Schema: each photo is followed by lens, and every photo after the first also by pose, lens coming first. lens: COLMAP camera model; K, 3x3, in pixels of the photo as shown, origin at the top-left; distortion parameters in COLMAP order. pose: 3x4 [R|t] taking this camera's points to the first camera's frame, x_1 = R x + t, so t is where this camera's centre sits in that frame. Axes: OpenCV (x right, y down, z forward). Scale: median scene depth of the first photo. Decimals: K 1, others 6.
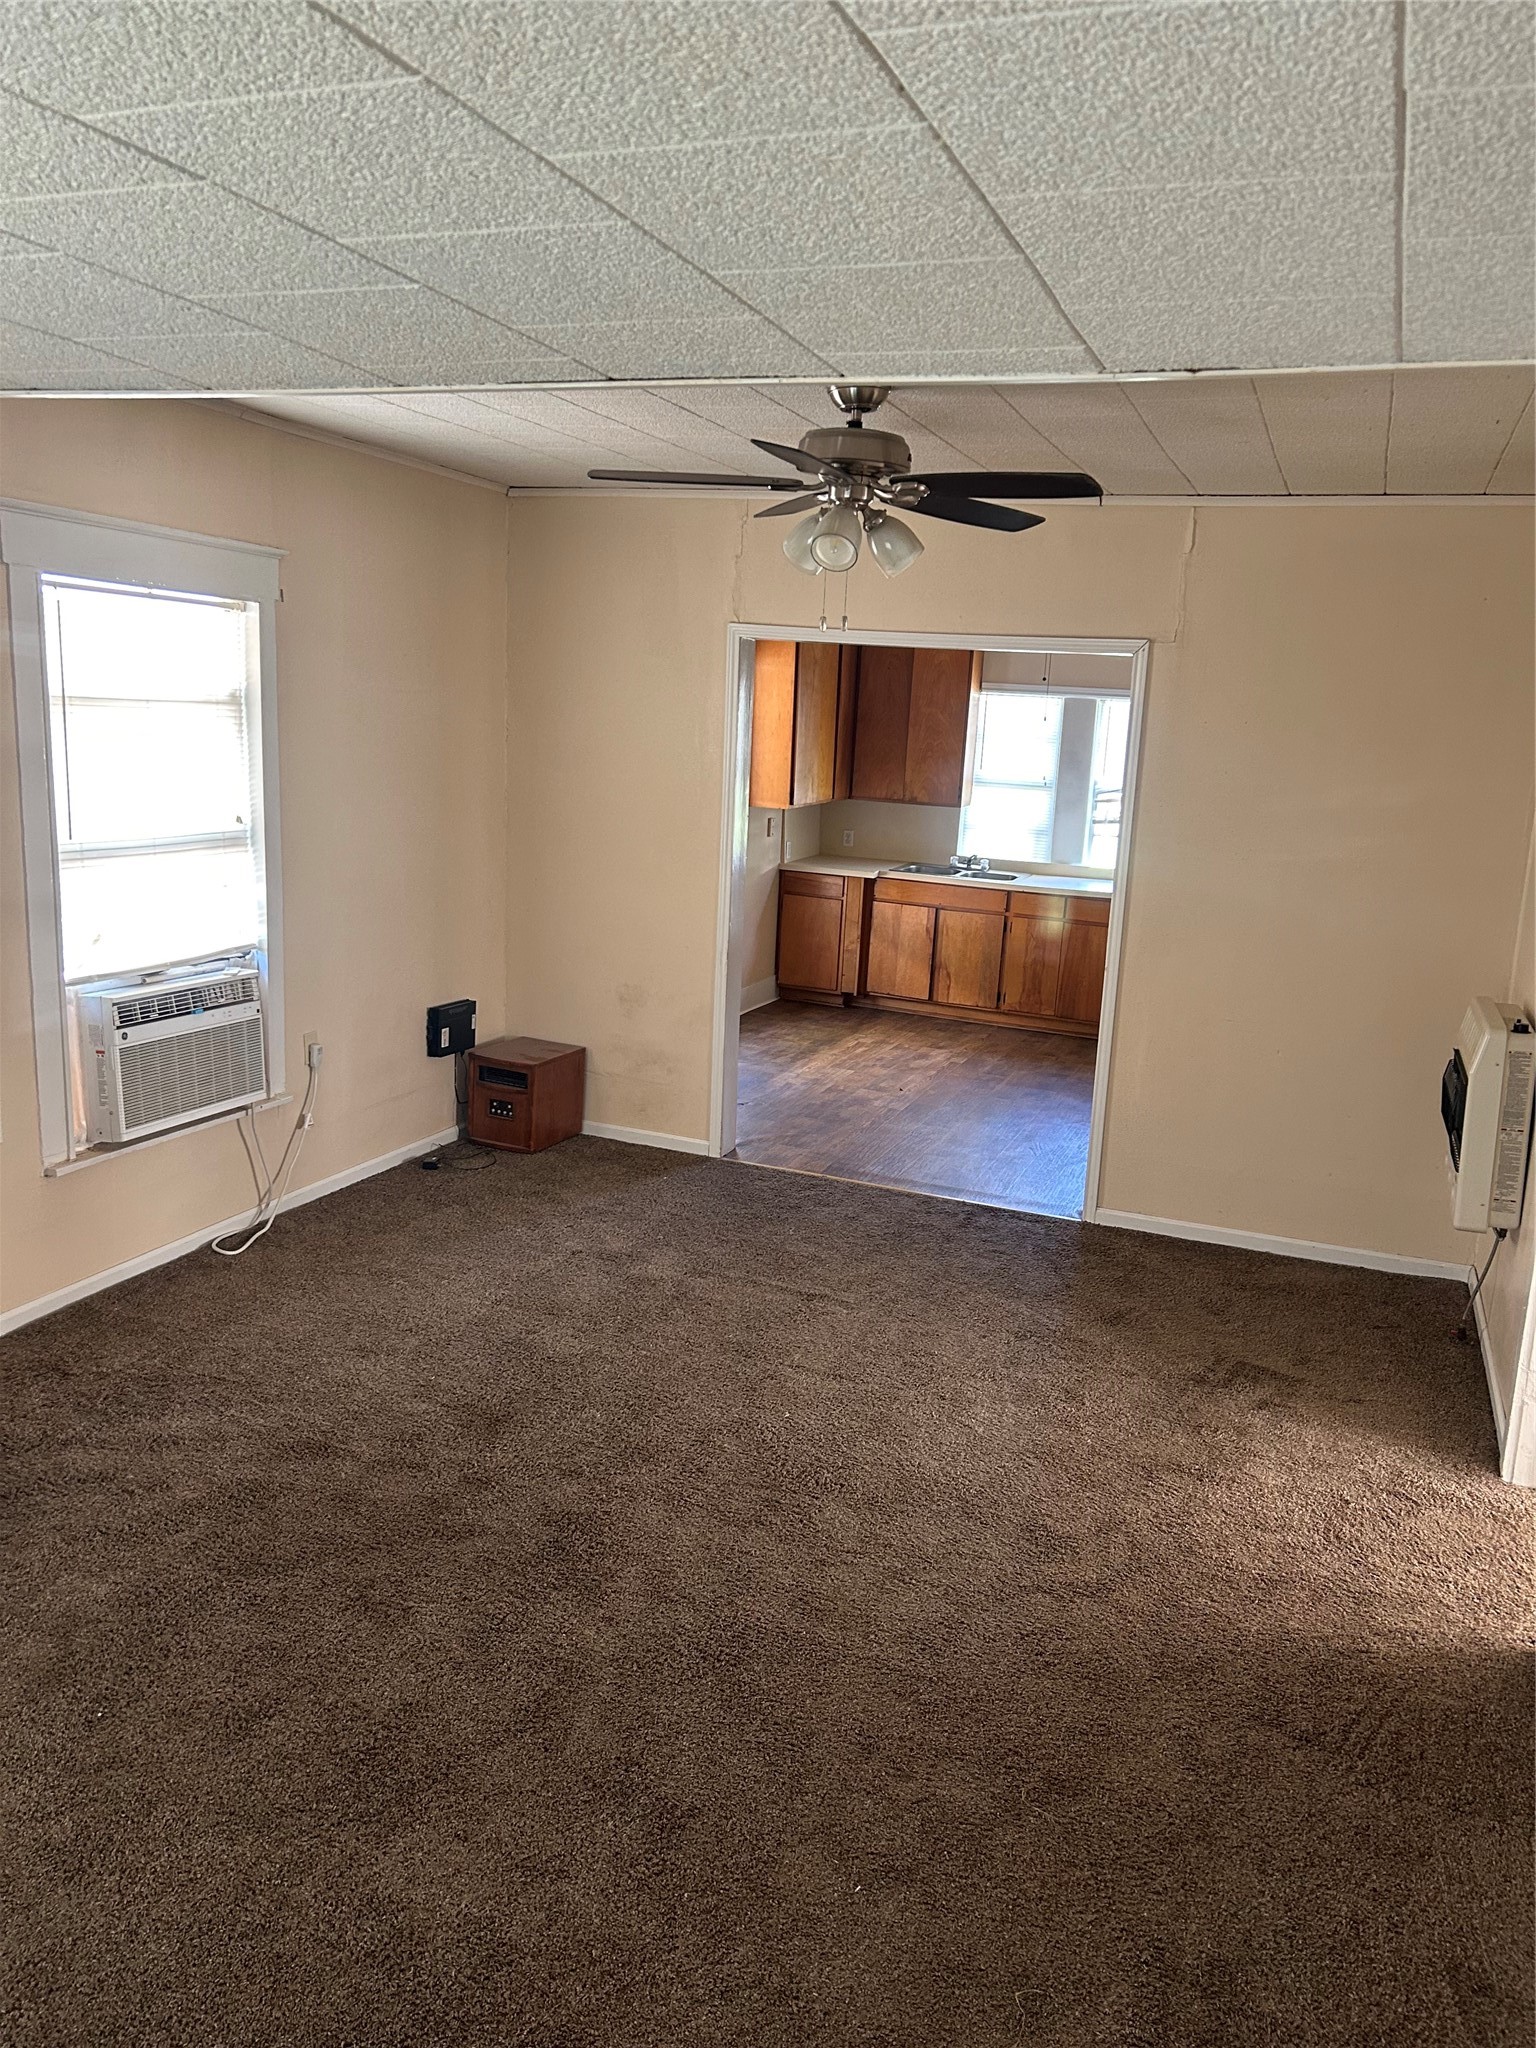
lens RADIAL K [[1545.2, 0, 749.1], [0, 1545.2, 1056.8], [0, 0, 1]] dist [0.054284, -0.060343]
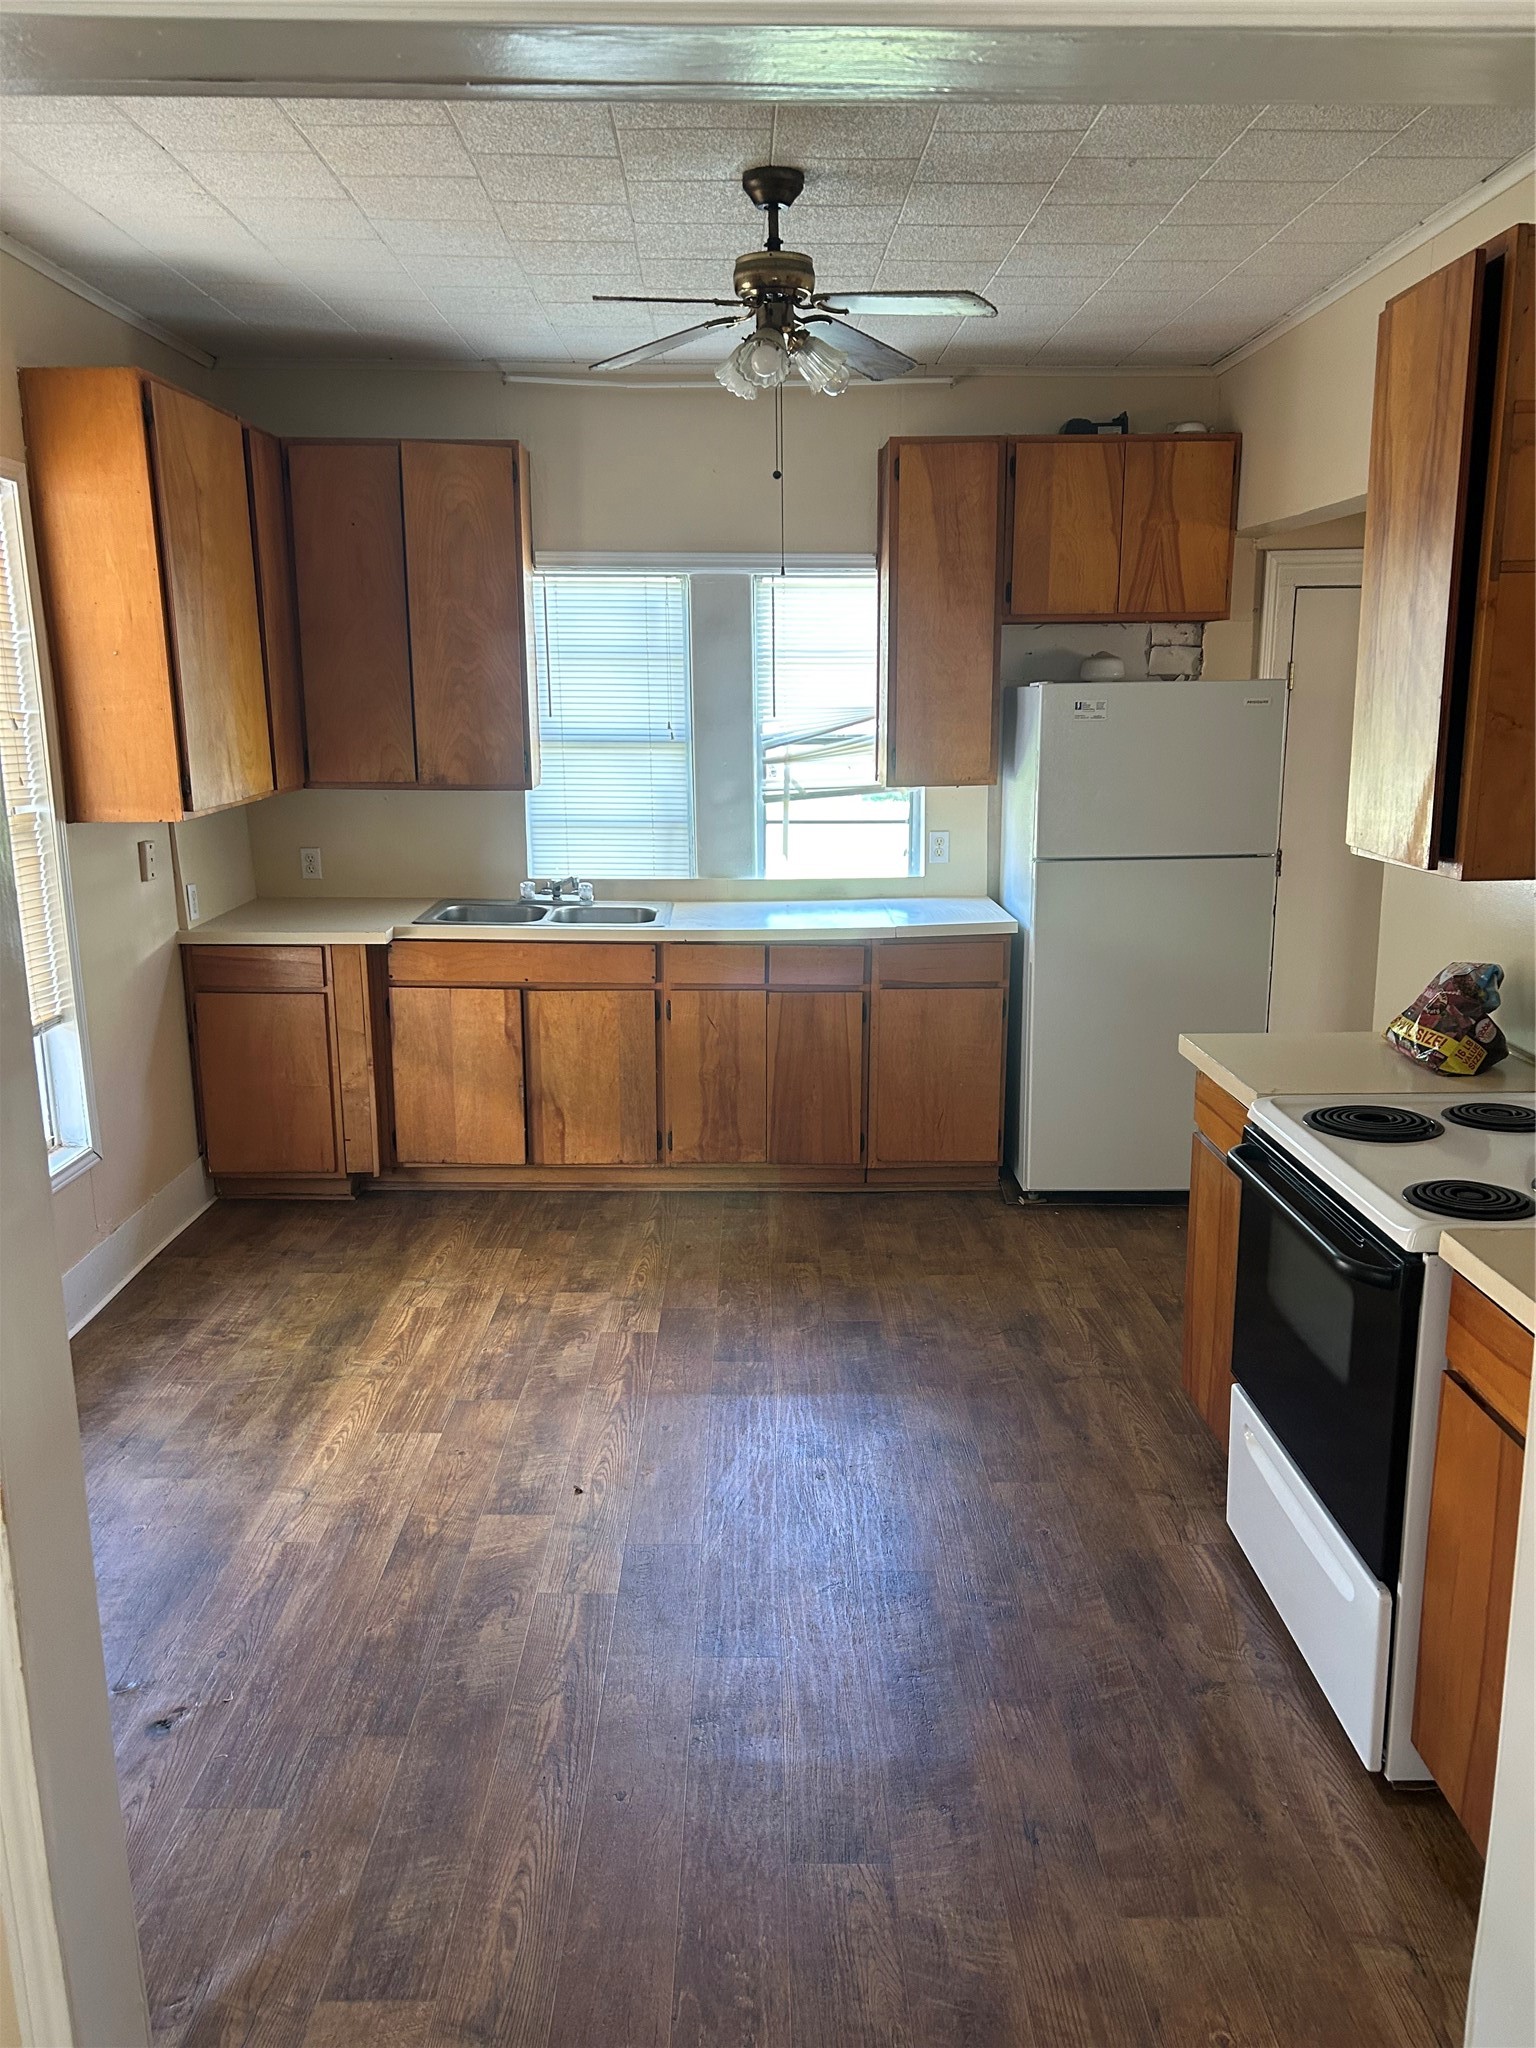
lens RADIAL K [[1545.2, 0, 768.2], [0, 1545.2, 1025.3], [0, 0, 1]] dist [0.054284, -0.060343]
pose [[0.923500, -0.133123, 0.359757, 0.011272], [0.135354, 0.990613, 0.019107, -0.081824], [-0.358924, 0.031050, 0.932850, 0.489191]]
